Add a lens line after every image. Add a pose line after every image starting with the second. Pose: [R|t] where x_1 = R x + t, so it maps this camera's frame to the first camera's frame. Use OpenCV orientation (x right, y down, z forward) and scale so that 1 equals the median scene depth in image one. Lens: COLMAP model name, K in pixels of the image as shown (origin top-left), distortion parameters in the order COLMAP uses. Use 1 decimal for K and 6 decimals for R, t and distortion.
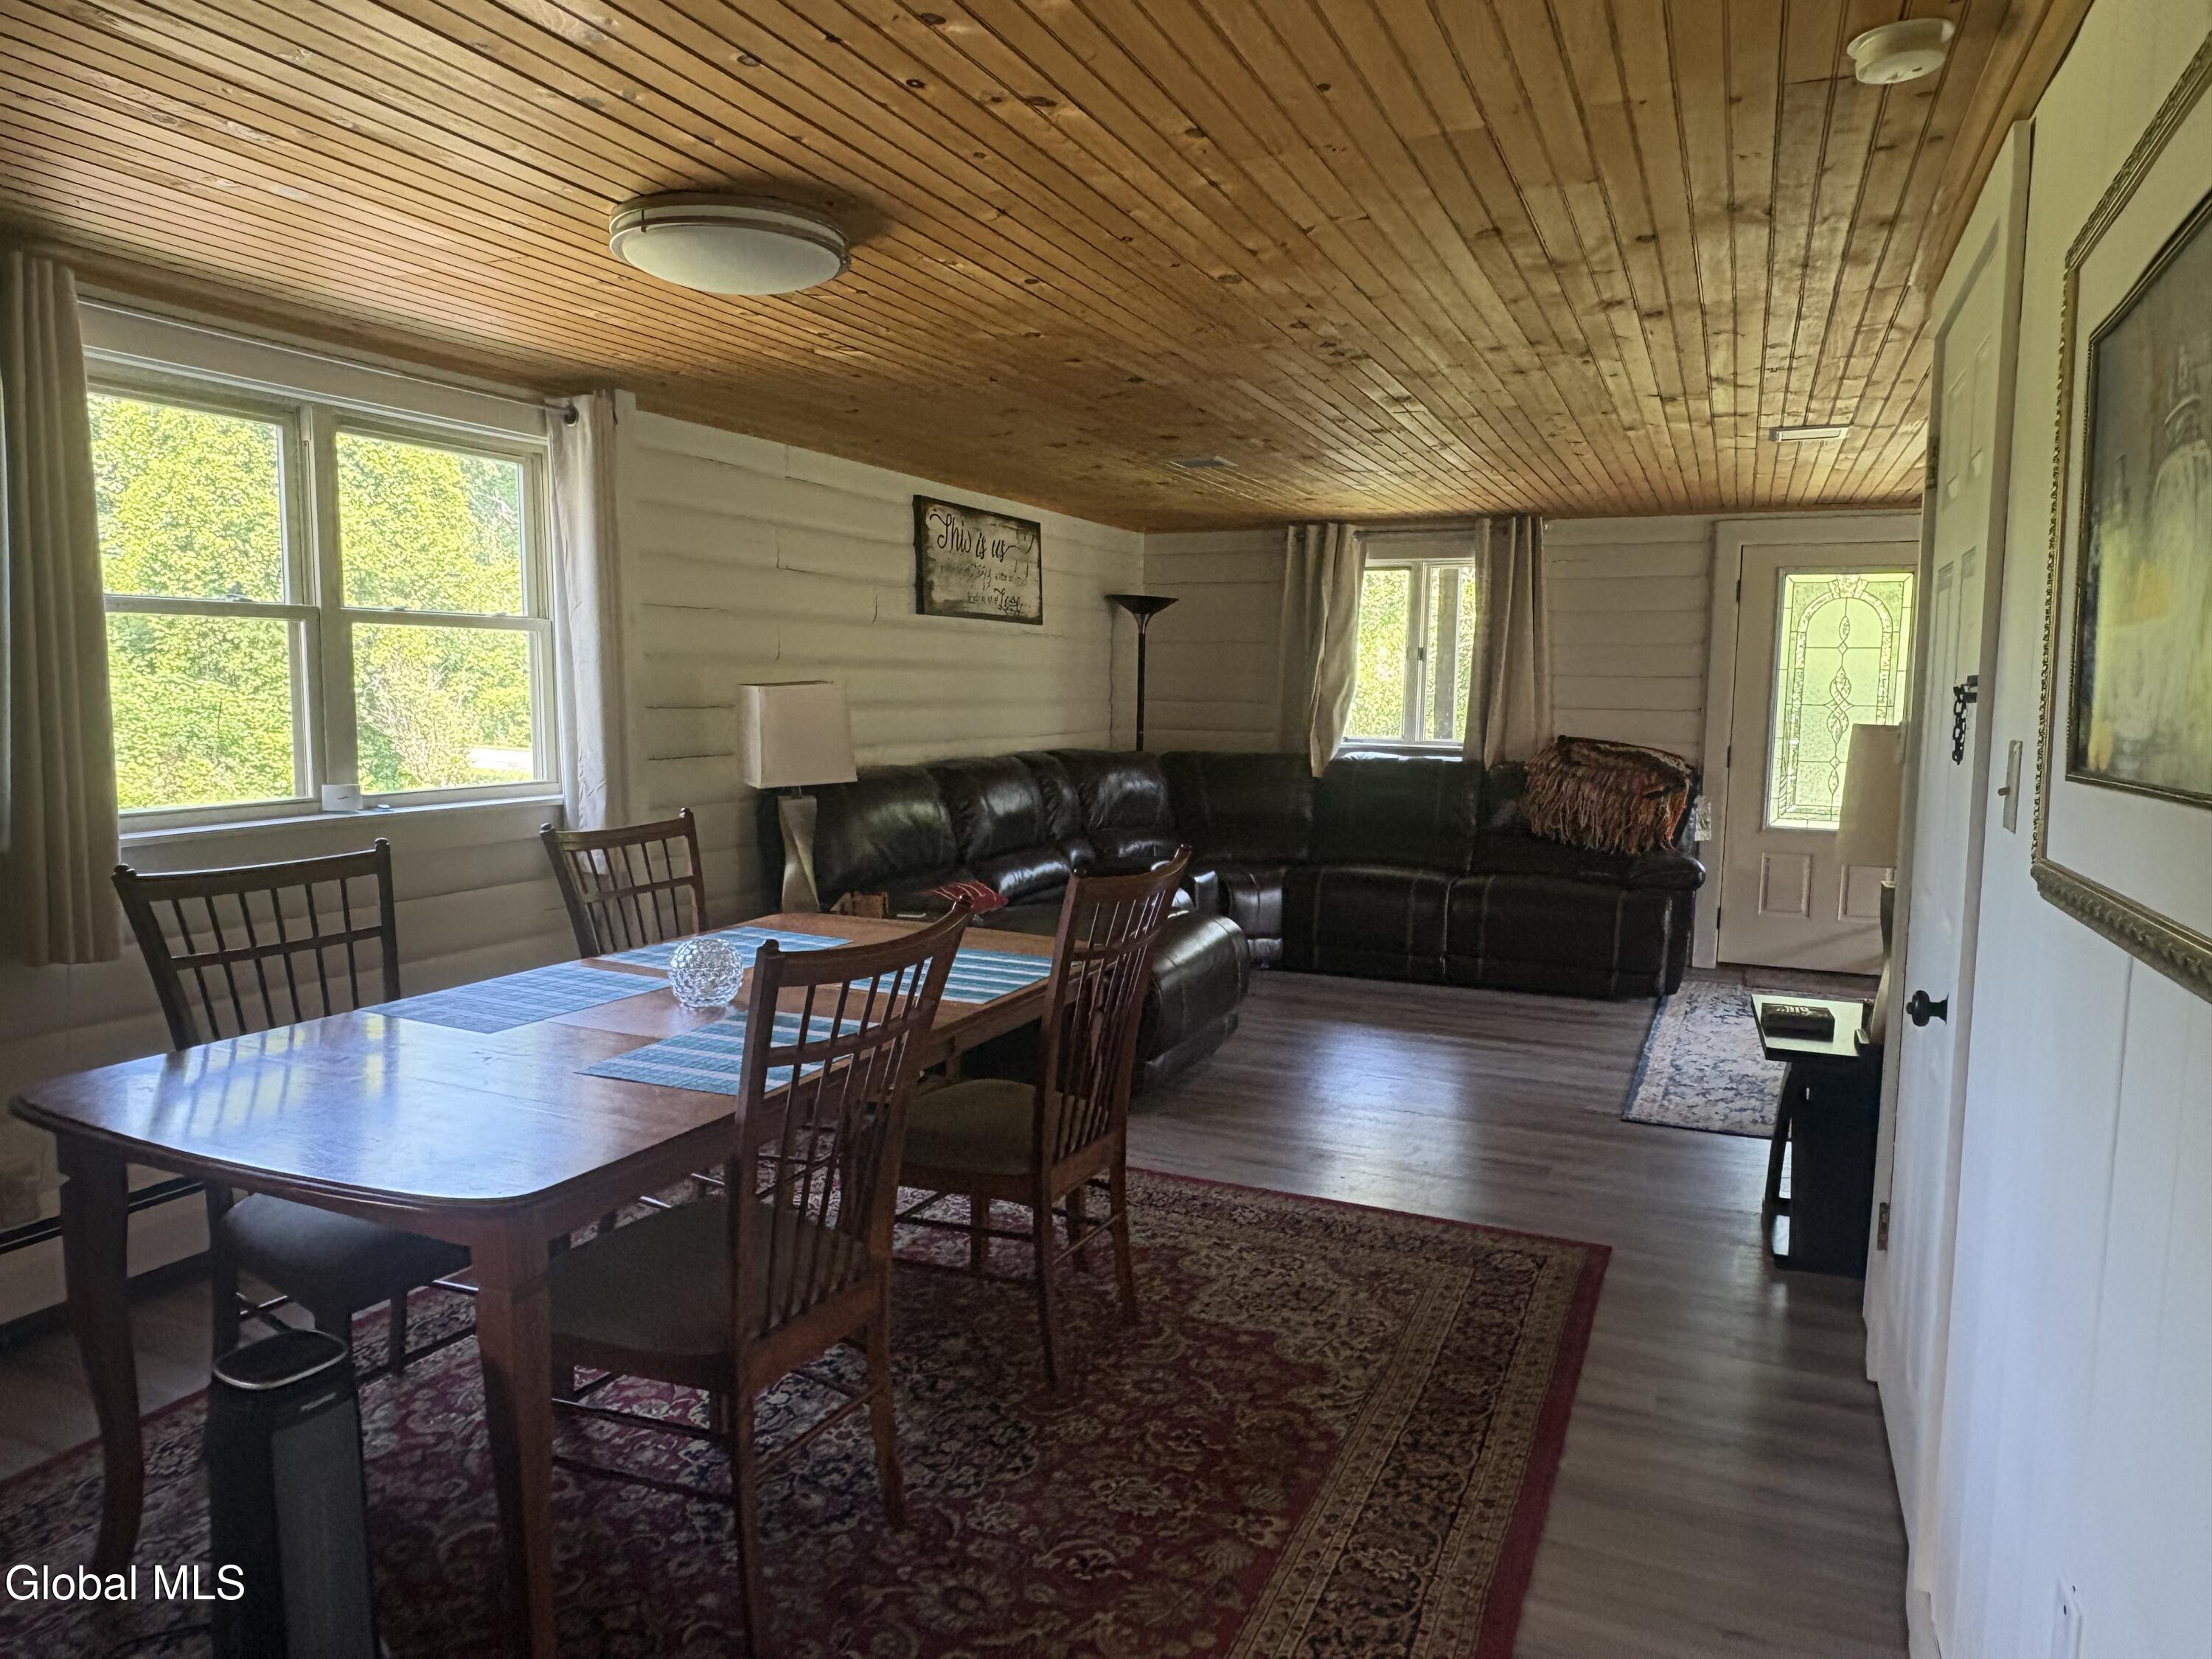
lens RADIAL K [[1426.2, 0, 1102.2], [0, 1426.2, 833.5], [0, 0, 1]] dist [-0.005018, -0.001838]
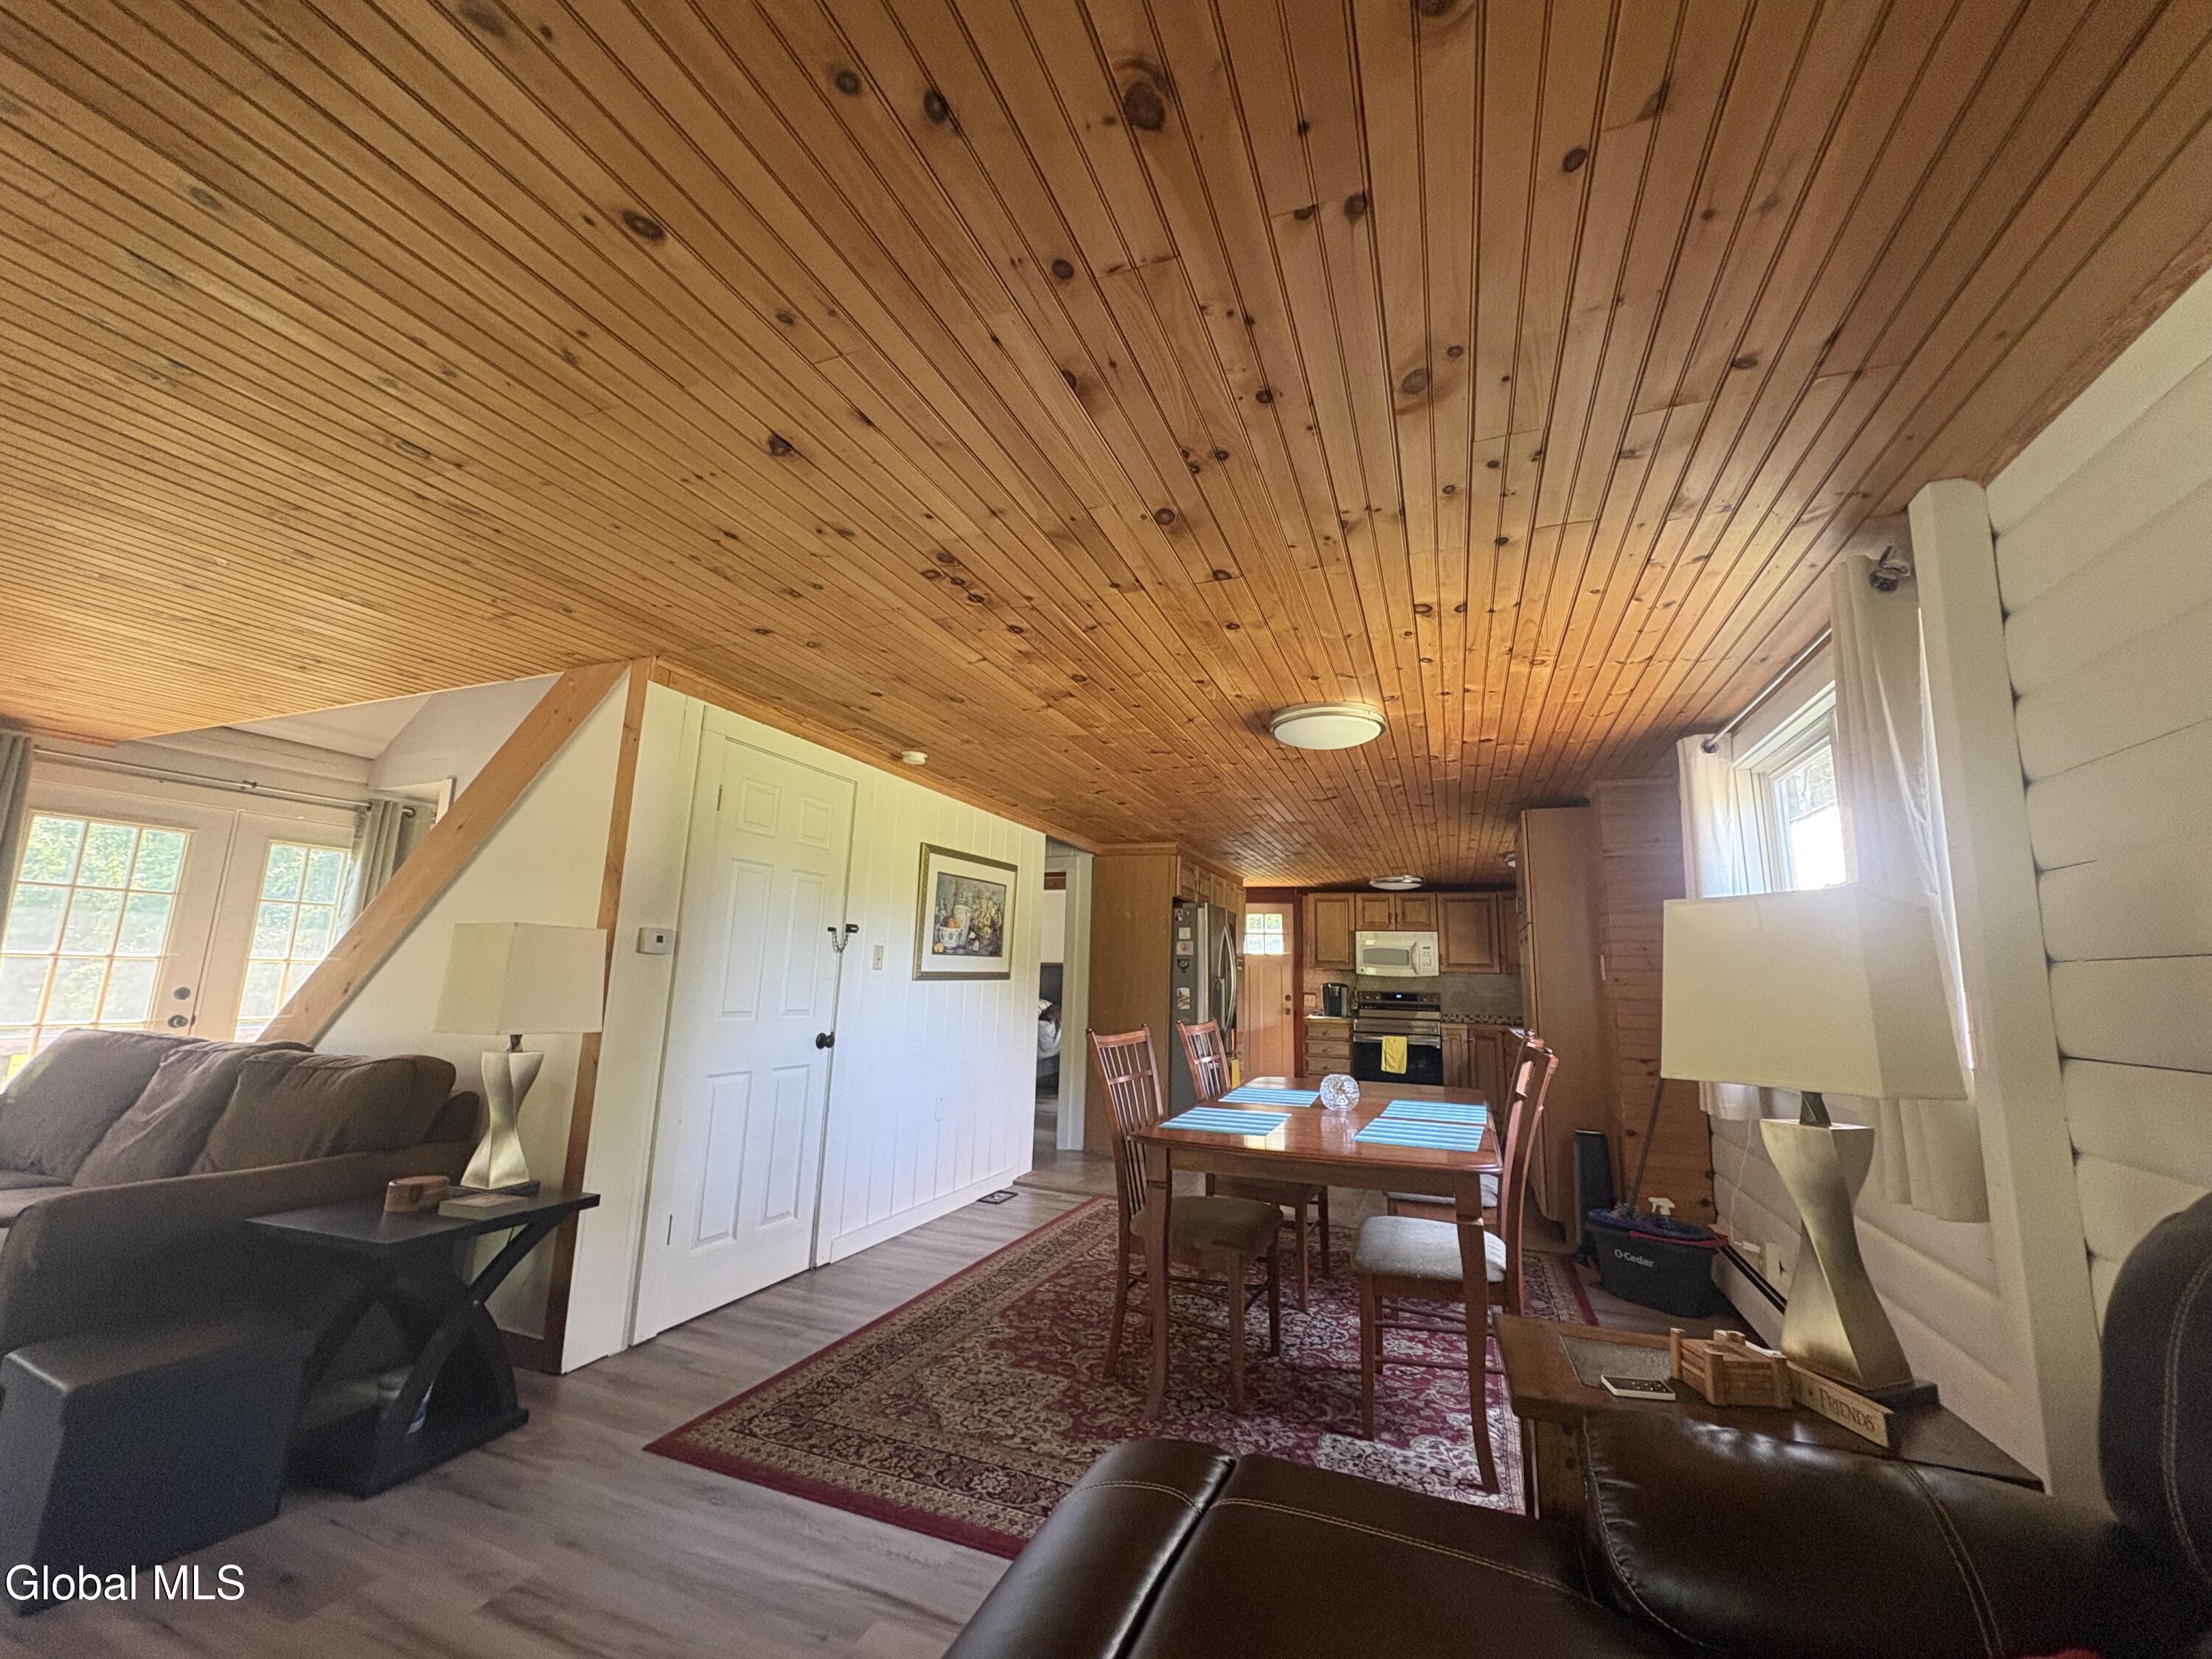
lens RADIAL K [[879.3, 0, 1103.9], [0, 879.3, 833.7], [0, 0, 1]] dist [-0.001294, 0.001256]
pose [[-0.997966, -0.051096, -0.038126, 0.039652], [-0.048861, 0.997155, -0.057404, -0.065801], [0.040951, -0.055425, -0.997623, 0.868643]]
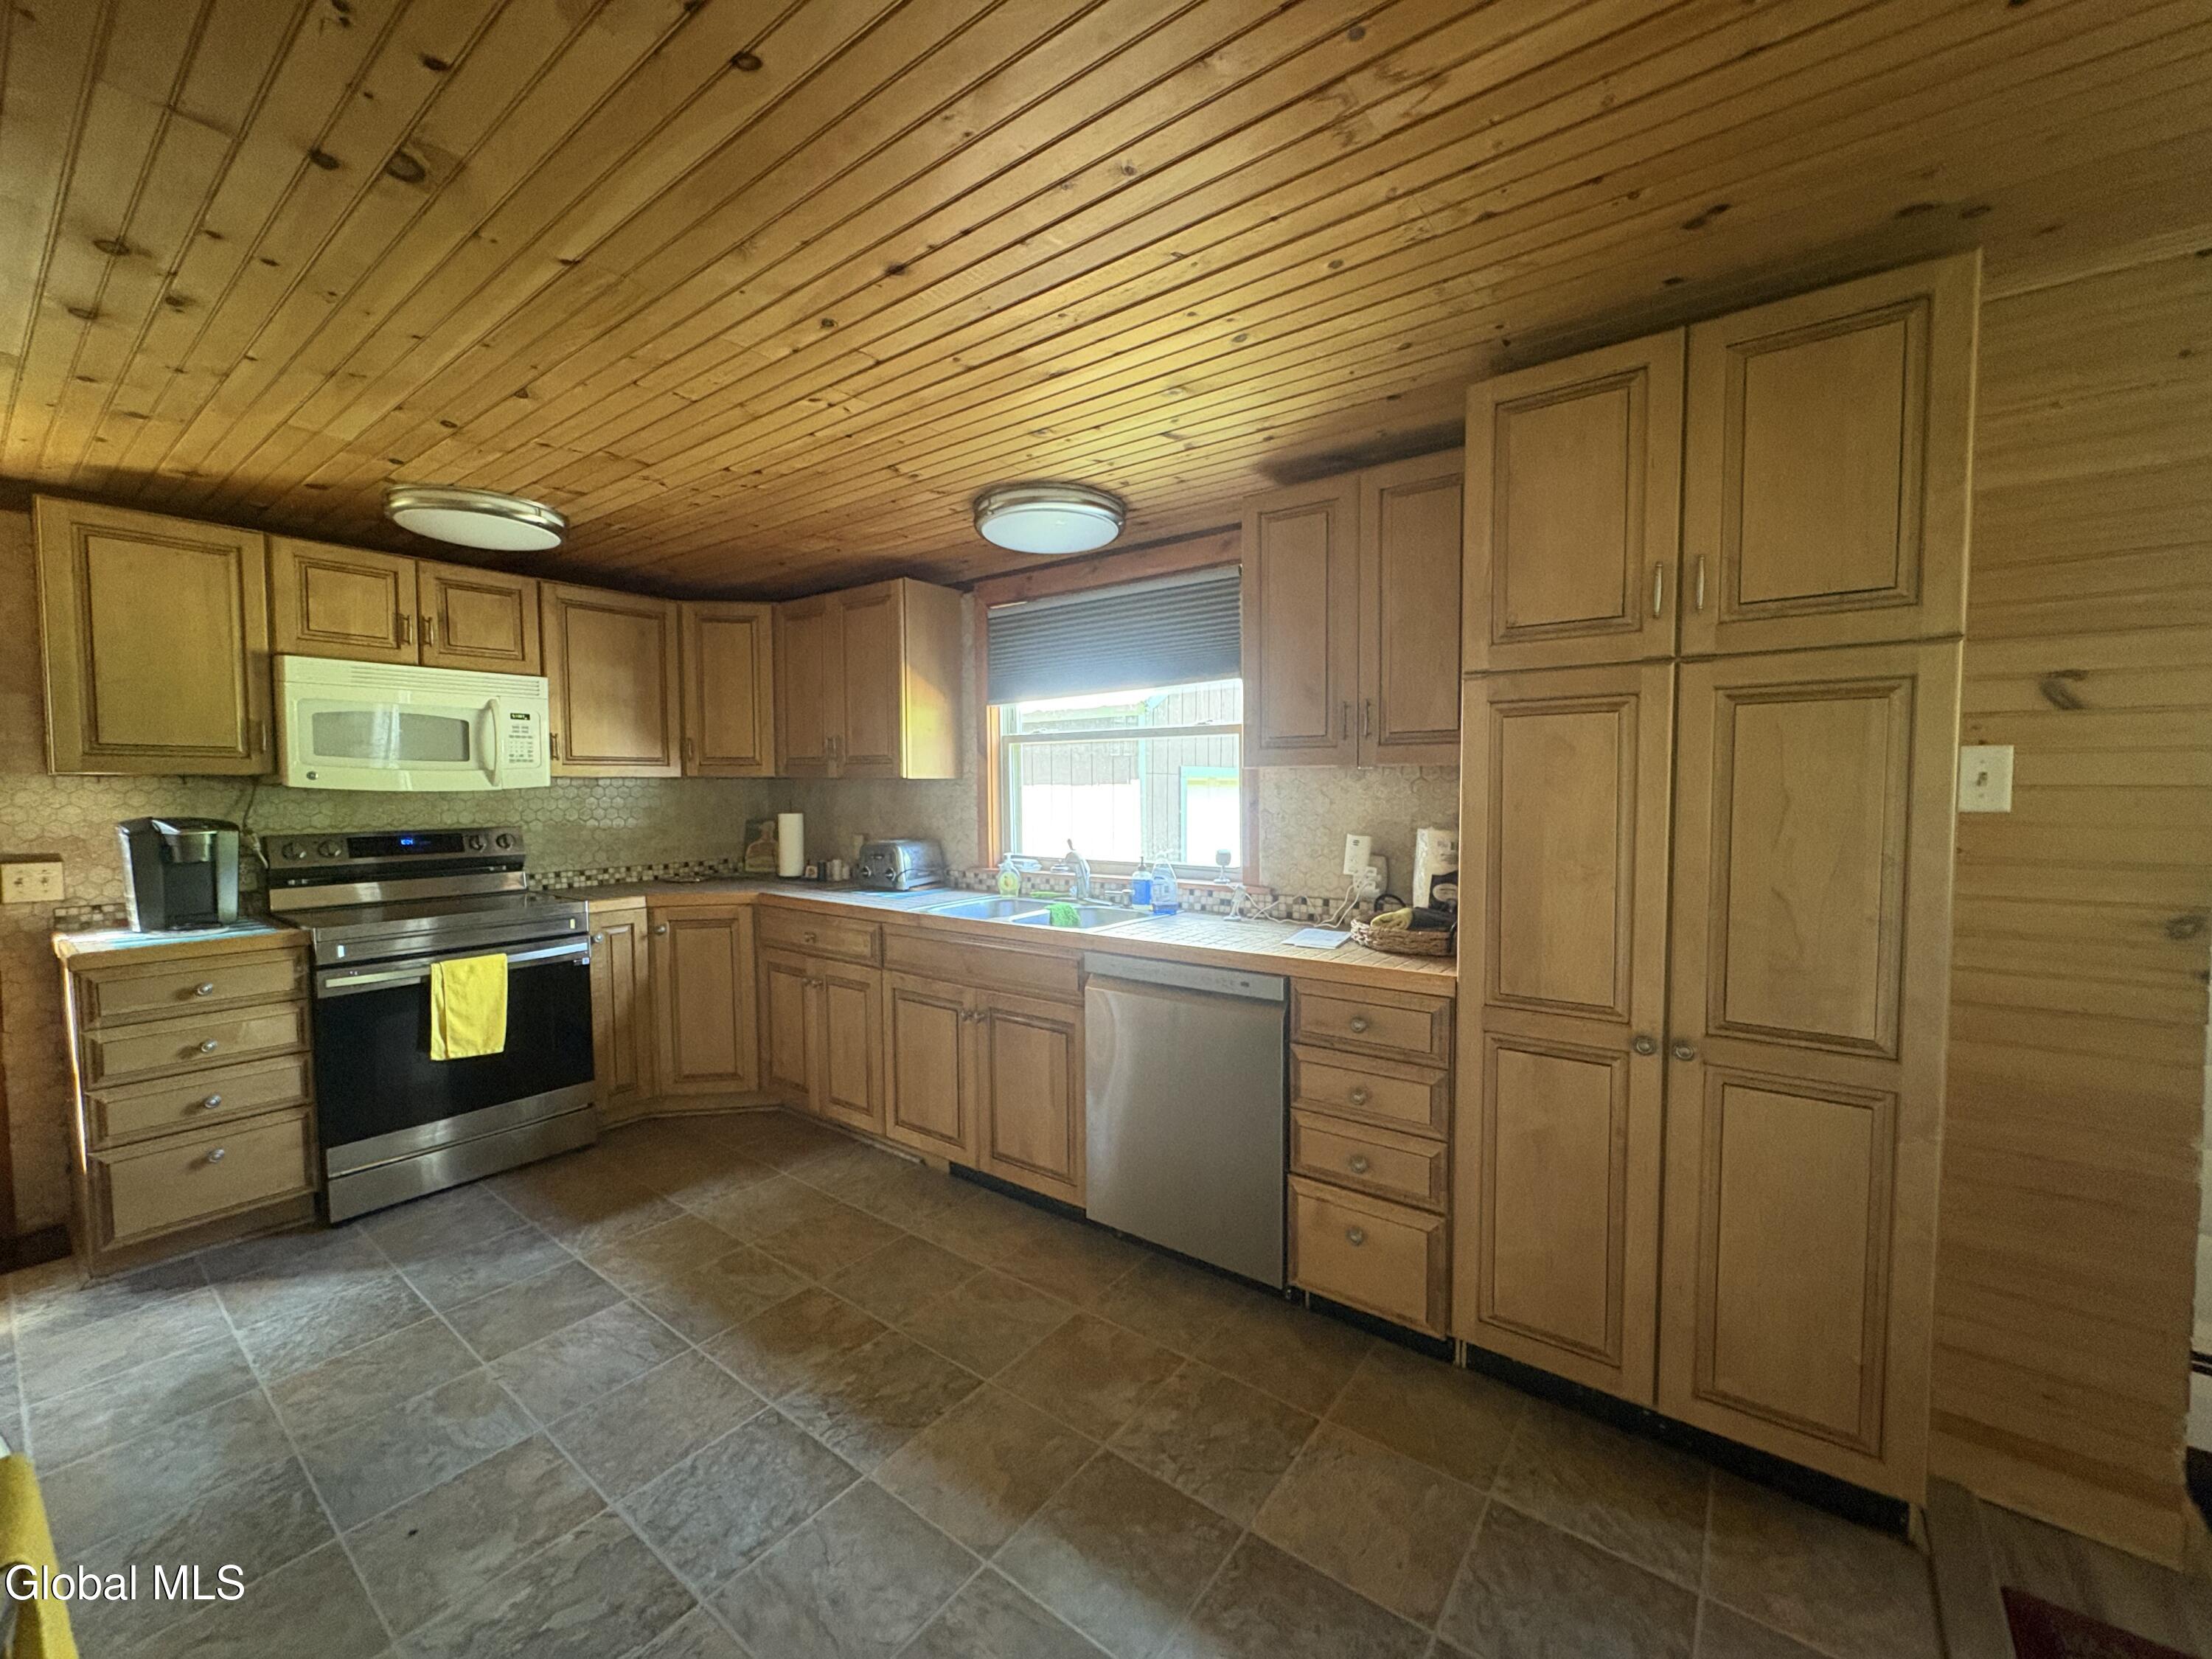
lens RADIAL K [[879.3, 0, 1116.6], [0, 879.3, 835.4], [0, 0, 1]] dist [-0.001294, 0.001256]
pose [[-0.221584, 0.040102, -0.974316, -0.064733], [-0.105615, 0.992290, 0.064861, -0.000602], [0.969405, 0.117275, -0.215640, 0.081333]]
